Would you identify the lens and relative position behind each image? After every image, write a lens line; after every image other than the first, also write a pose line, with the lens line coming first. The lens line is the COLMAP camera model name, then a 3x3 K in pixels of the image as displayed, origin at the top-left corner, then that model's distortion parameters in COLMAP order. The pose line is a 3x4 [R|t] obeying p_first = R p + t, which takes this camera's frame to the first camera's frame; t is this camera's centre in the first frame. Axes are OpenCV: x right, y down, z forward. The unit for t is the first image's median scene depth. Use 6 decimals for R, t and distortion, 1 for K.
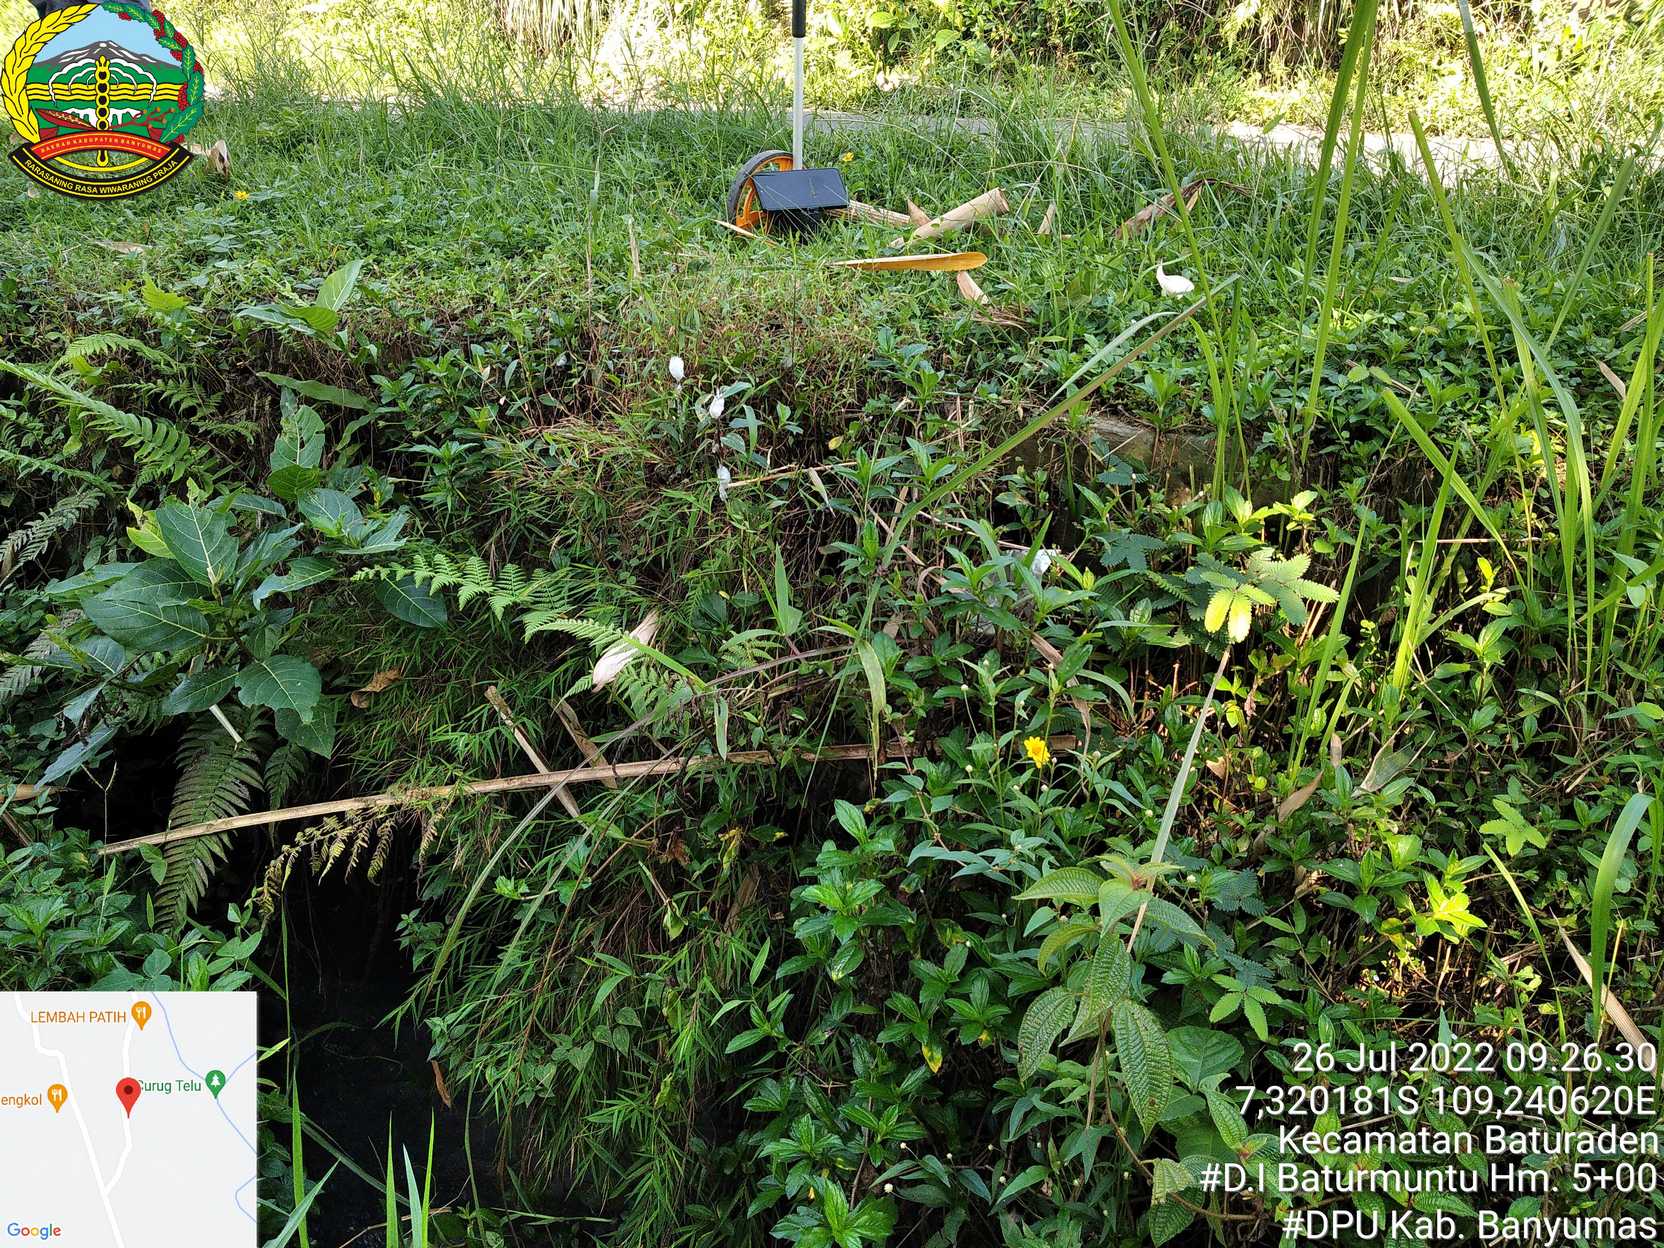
lens RADIAL K [[1377.4, 0, 831.1], [0, 1377.4, 619.2], [0, 0, 1]] dist [0.051618, -0.126894]
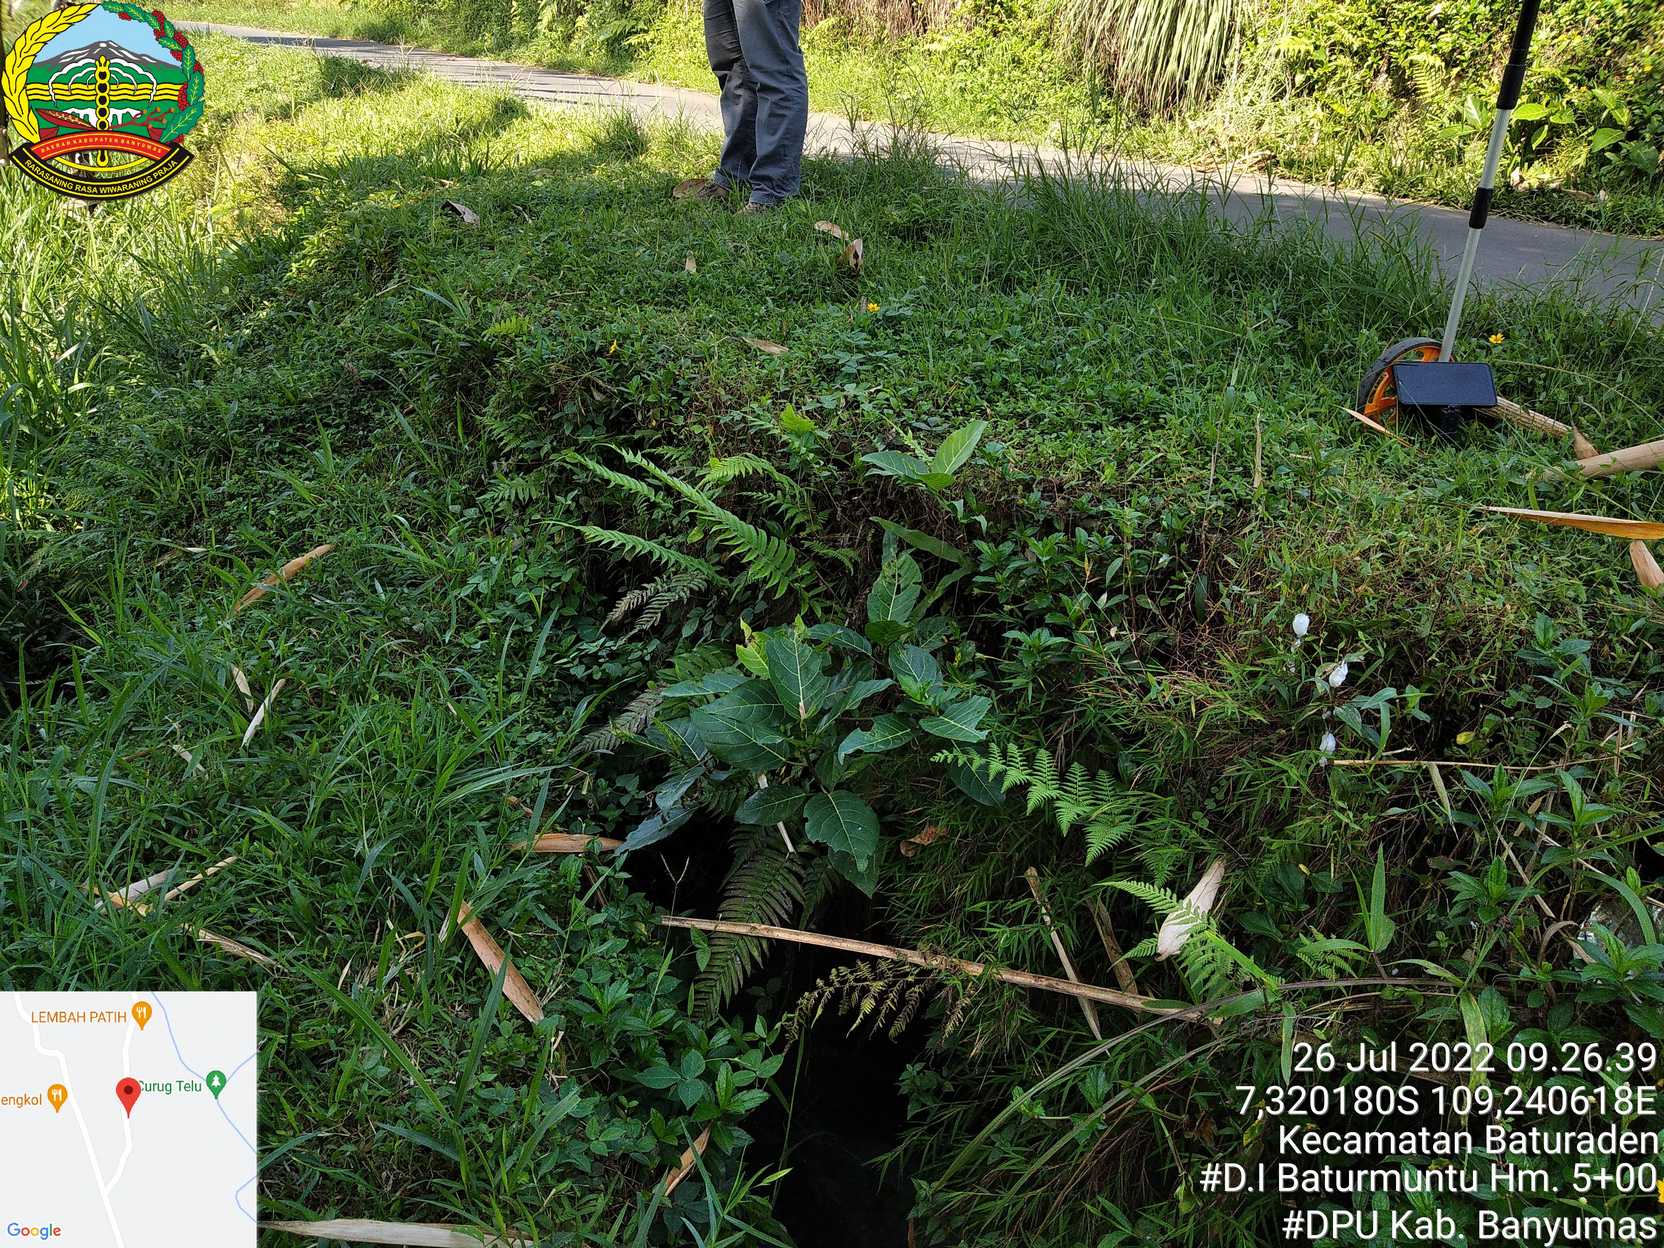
lens RADIAL K [[1377.4, 0, 836.7], [0, 1377.4, 656.9], [0, 0, 1]] dist [0.051618, -0.126894]
pose [[0.923536, 0.187991, -0.334278, -0.070497], [-0.188183, 0.981608, 0.032127, -0.109833], [0.334169, 0.033235, 0.941927, -0.002444]]
